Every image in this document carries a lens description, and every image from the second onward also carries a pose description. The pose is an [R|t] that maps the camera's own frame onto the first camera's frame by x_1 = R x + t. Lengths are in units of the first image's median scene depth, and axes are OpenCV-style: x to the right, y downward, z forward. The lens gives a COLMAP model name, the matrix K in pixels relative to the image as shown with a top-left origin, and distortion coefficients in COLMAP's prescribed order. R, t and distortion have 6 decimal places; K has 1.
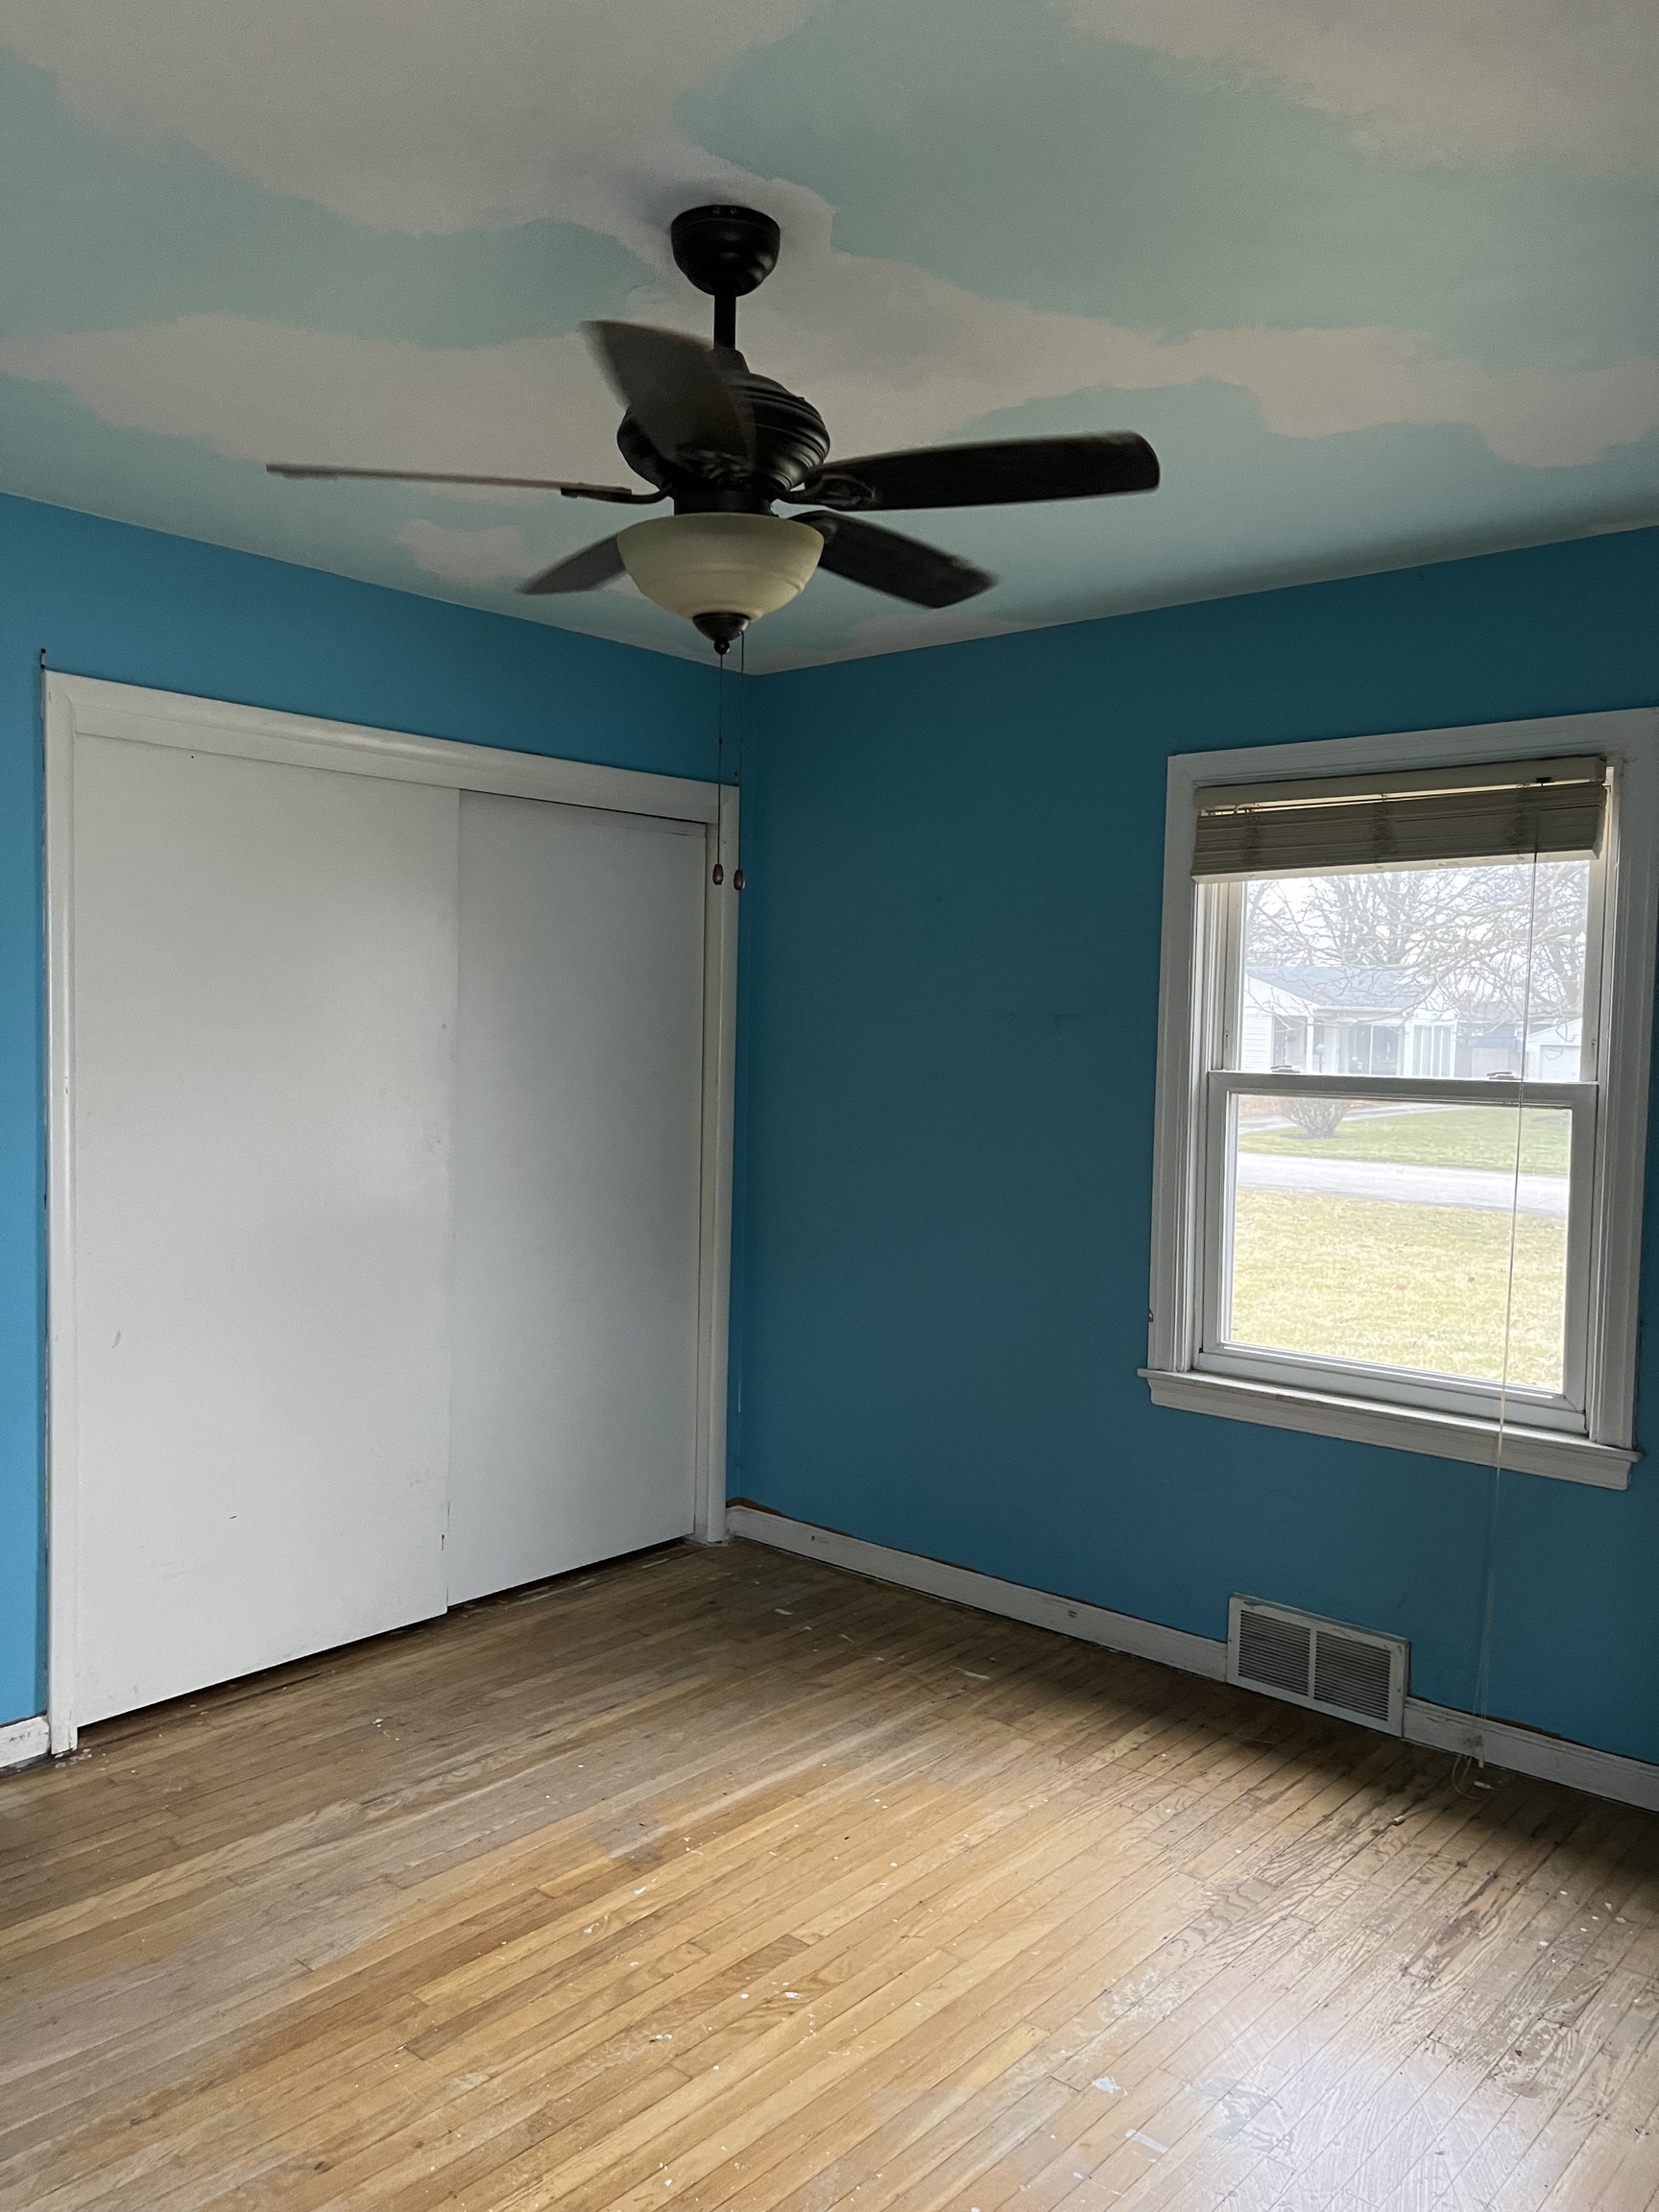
lens RADIAL K [[1688.7, 0, 839.0], [0, 1688.7, 1102.4], [0, 0, 1]] dist [-0.000622, -0.002281]
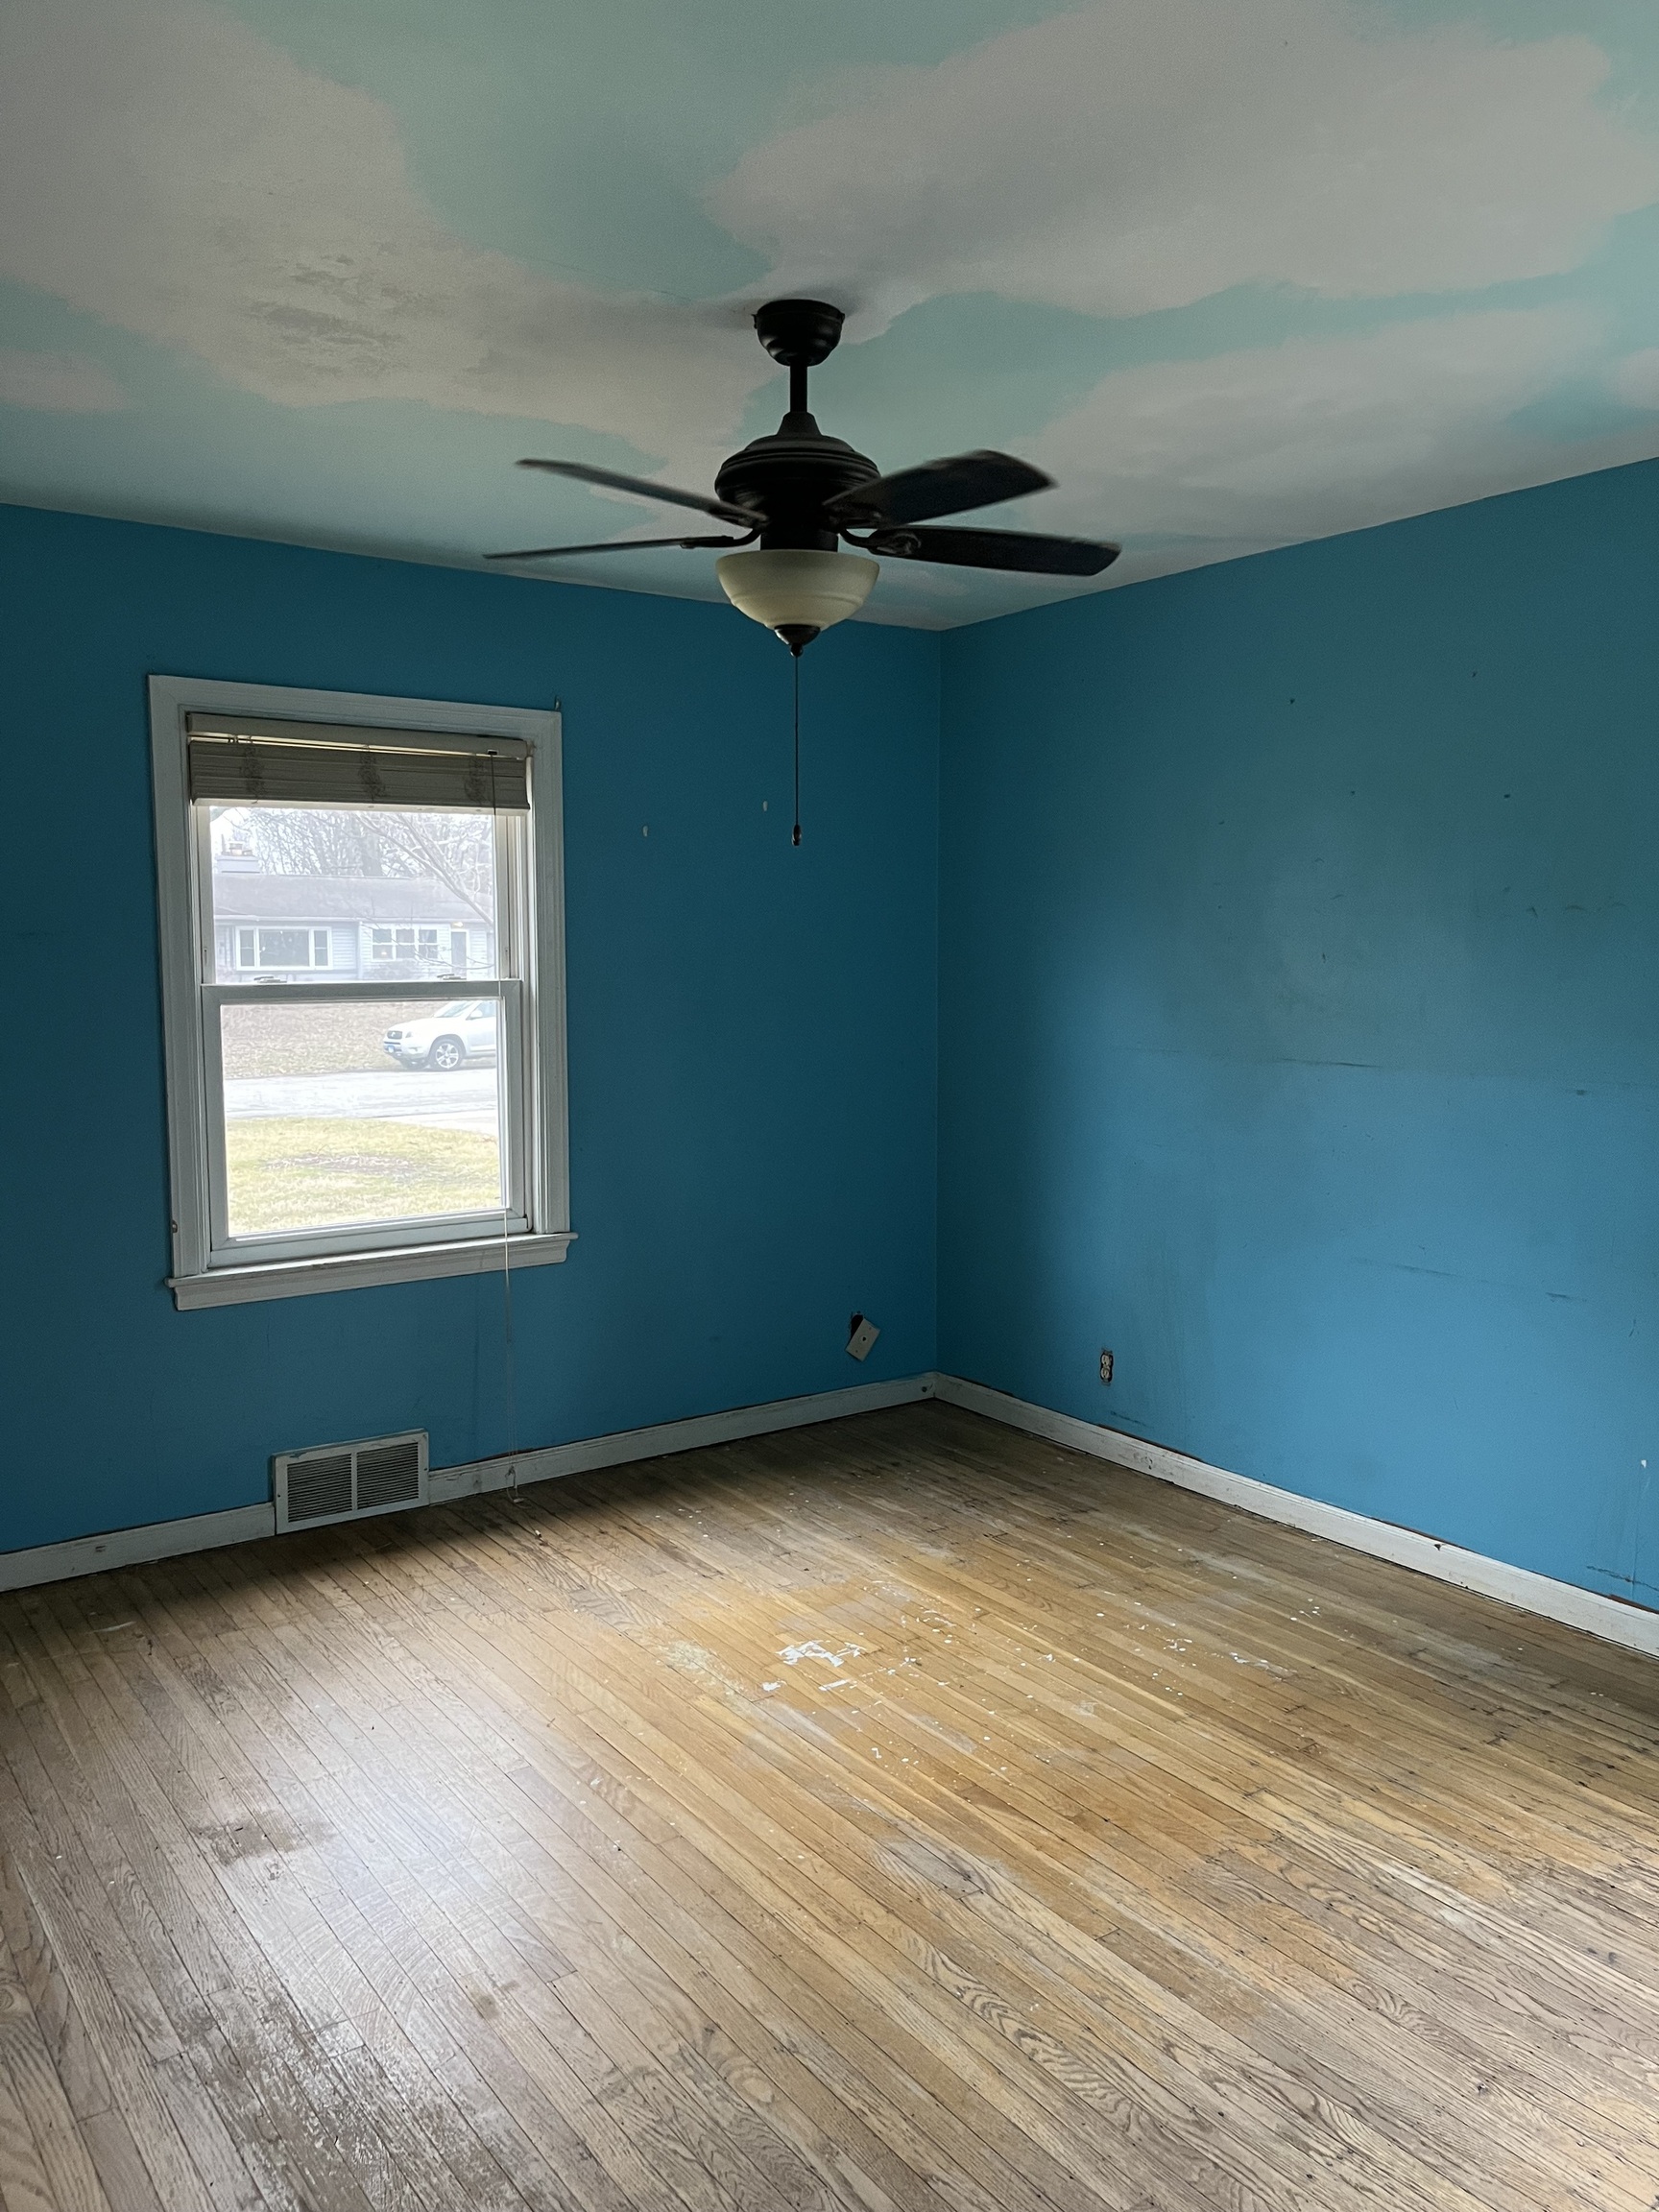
lens RADIAL K [[1687.7, 0, 829.5], [0, 1687.7, 1106.0], [0, 0, 1]] dist [-0.011862, -0.004811]
pose [[0.215963, -0.114273, 0.969692, -0.796722], [0.051750, 0.993072, 0.105502, -0.037967], [-0.975029, 0.027396, 0.220380, 0.425553]]
